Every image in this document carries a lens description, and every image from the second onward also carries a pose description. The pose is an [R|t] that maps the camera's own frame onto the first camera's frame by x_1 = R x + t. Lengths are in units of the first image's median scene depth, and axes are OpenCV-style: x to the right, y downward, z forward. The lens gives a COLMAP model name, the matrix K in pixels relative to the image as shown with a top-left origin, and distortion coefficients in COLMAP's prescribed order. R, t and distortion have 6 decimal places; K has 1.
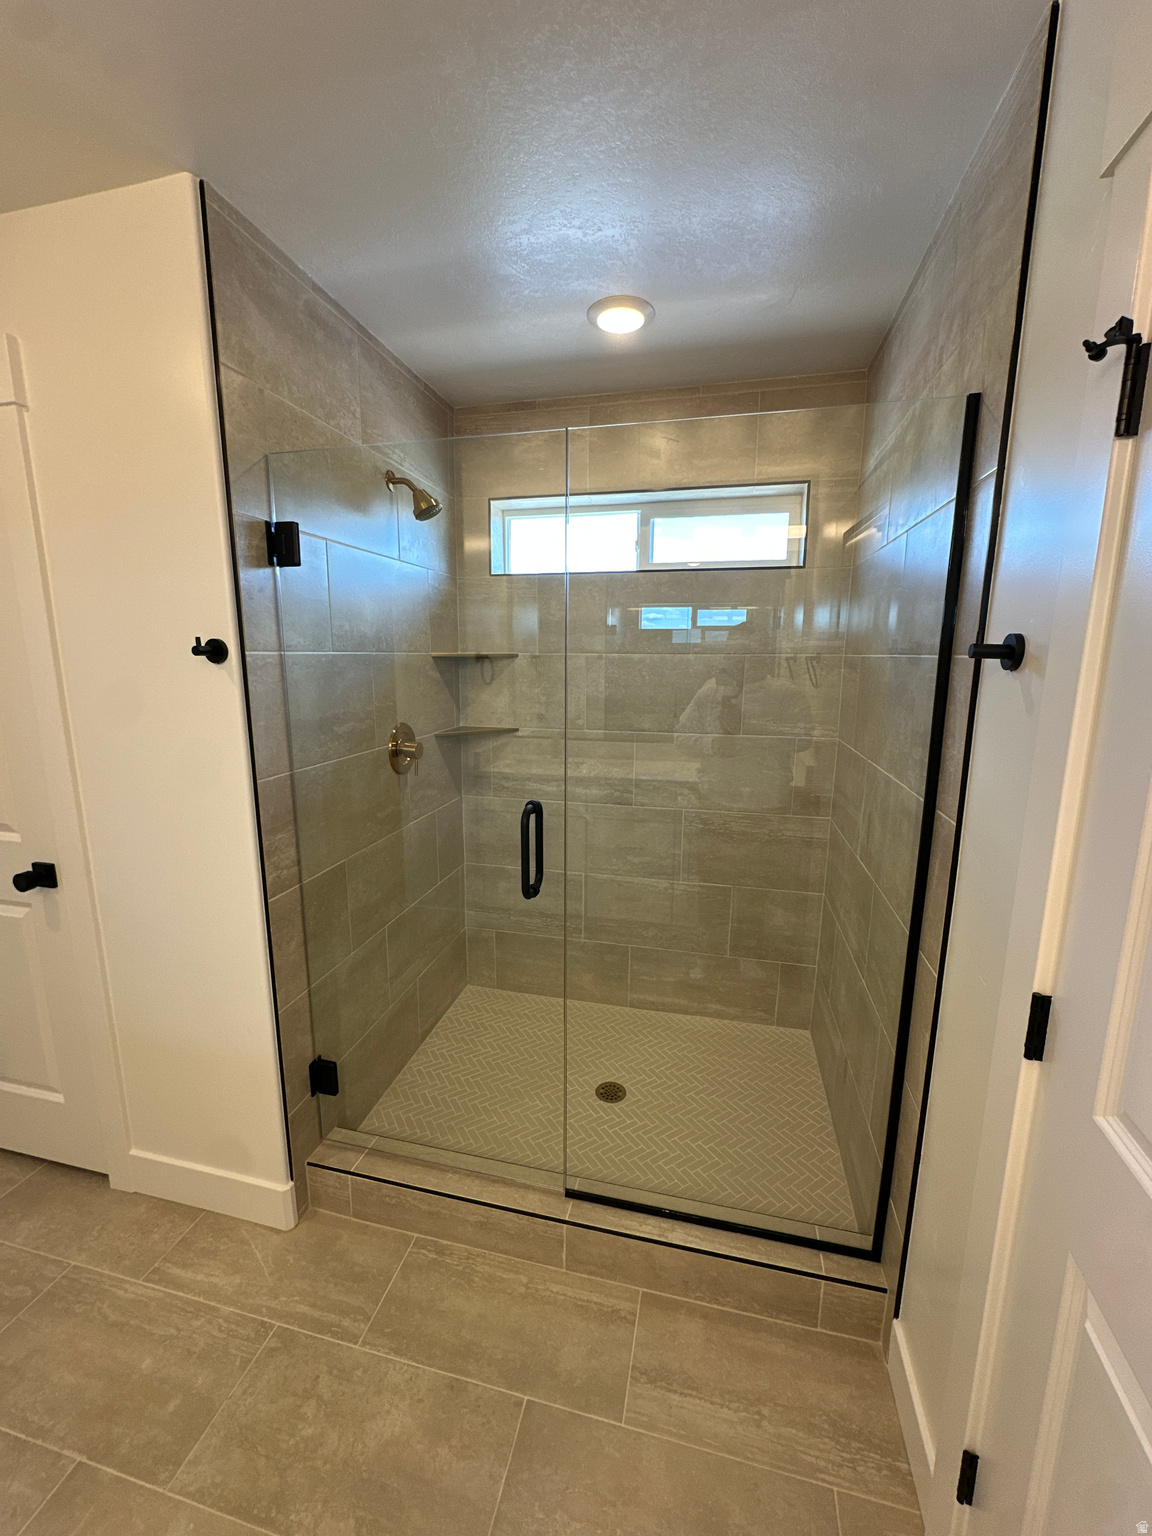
lens RADIAL K [[616.2, 0, 576.0], [0, 616.2, 768.0], [0, 0, 1]] dist [-0.007226, 0.001643]
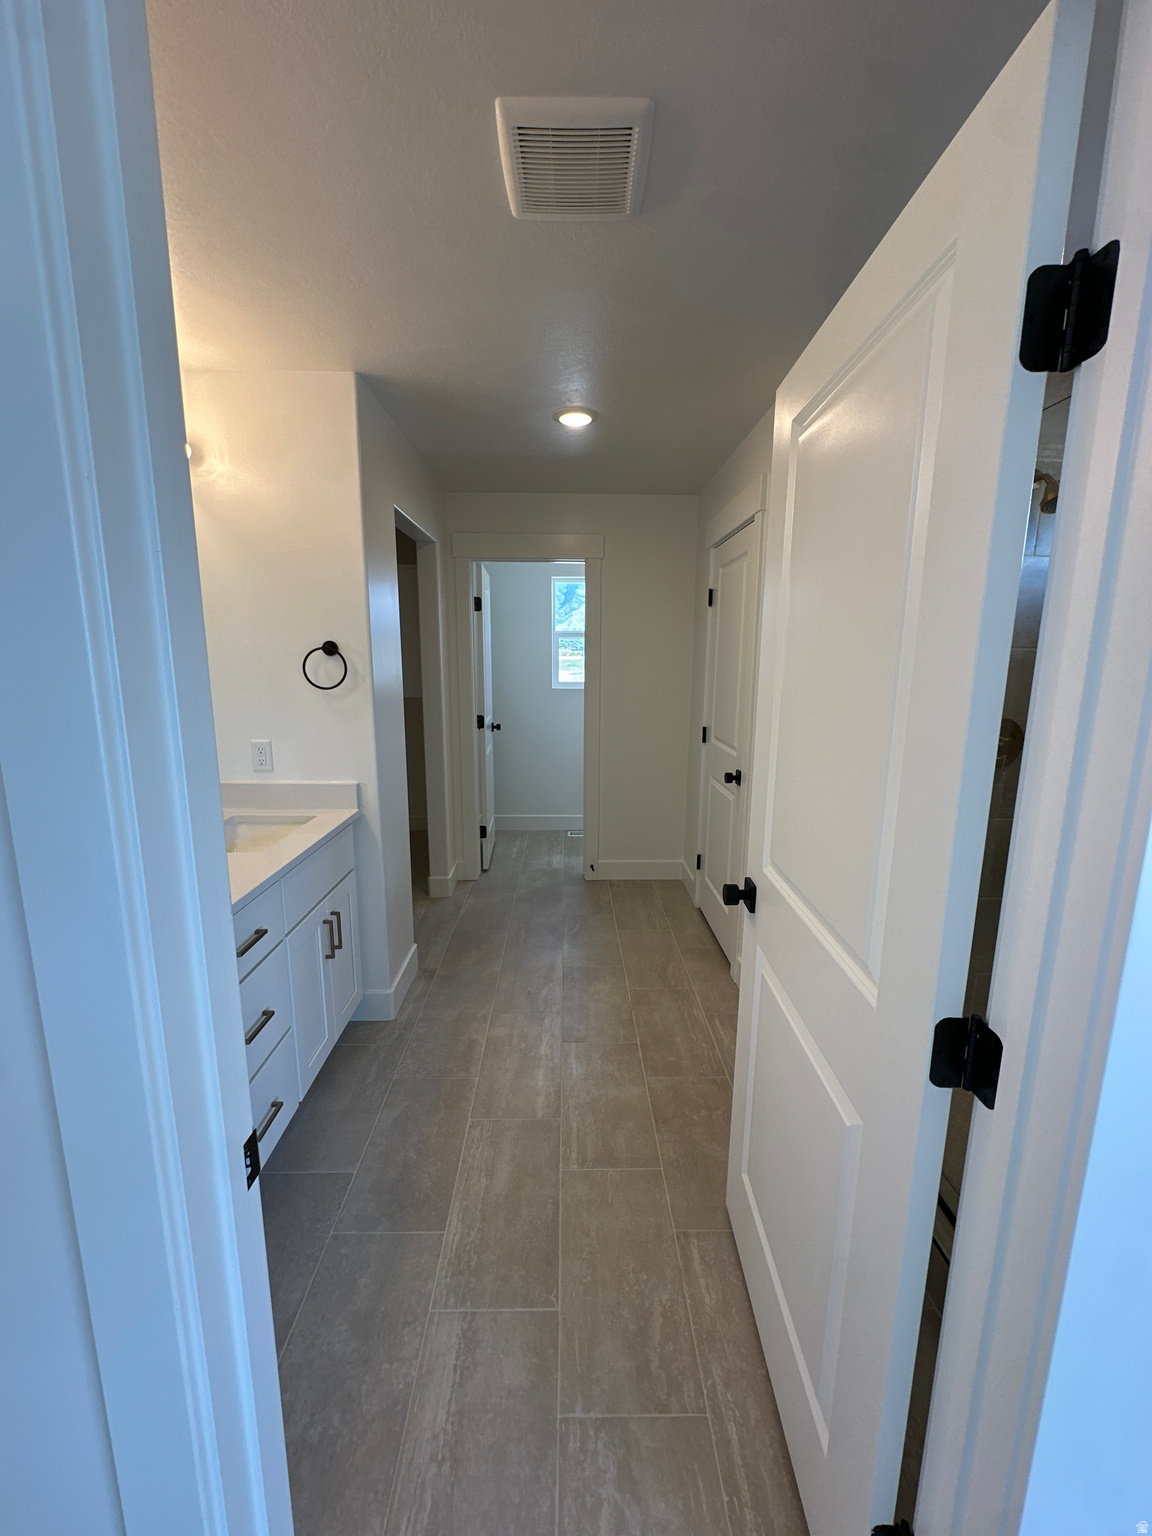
lens RADIAL K [[616.2, 0, 576.0], [0, 616.2, 768.0], [0, 0, 1]] dist [-0.007226, 0.001643]
pose [[0.250799, 0.172720, -0.952506, 0.754350], [-0.179926, 0.975126, 0.129447, 0.005317], [0.951171, 0.138916, 0.275637, 0.087324]]
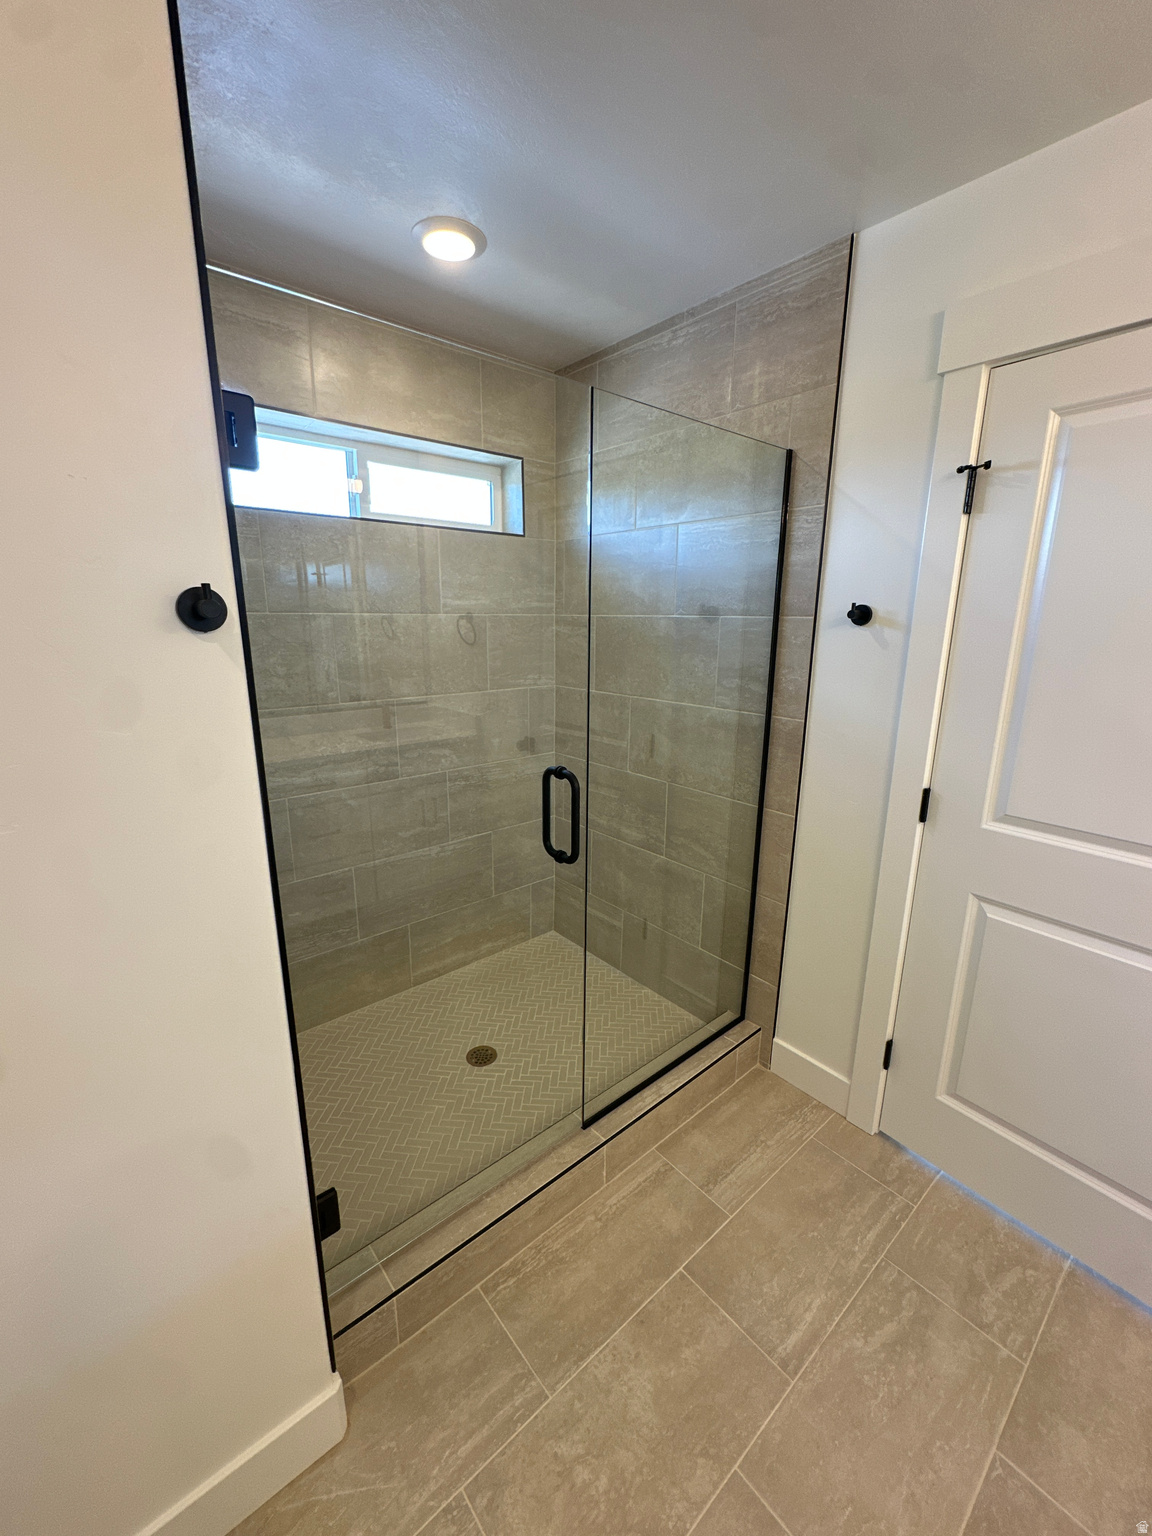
lens RADIAL K [[616.2, 0, 576.0], [0, 616.2, 768.0], [0, 0, 1]] dist [-0.007226, 0.001643]
pose [[0.590790, -0.194458, 0.783041, -0.809130], [0.142877, 0.980398, 0.135671, -0.071539], [-0.794074, 0.031726, 0.606993, 0.374179]]
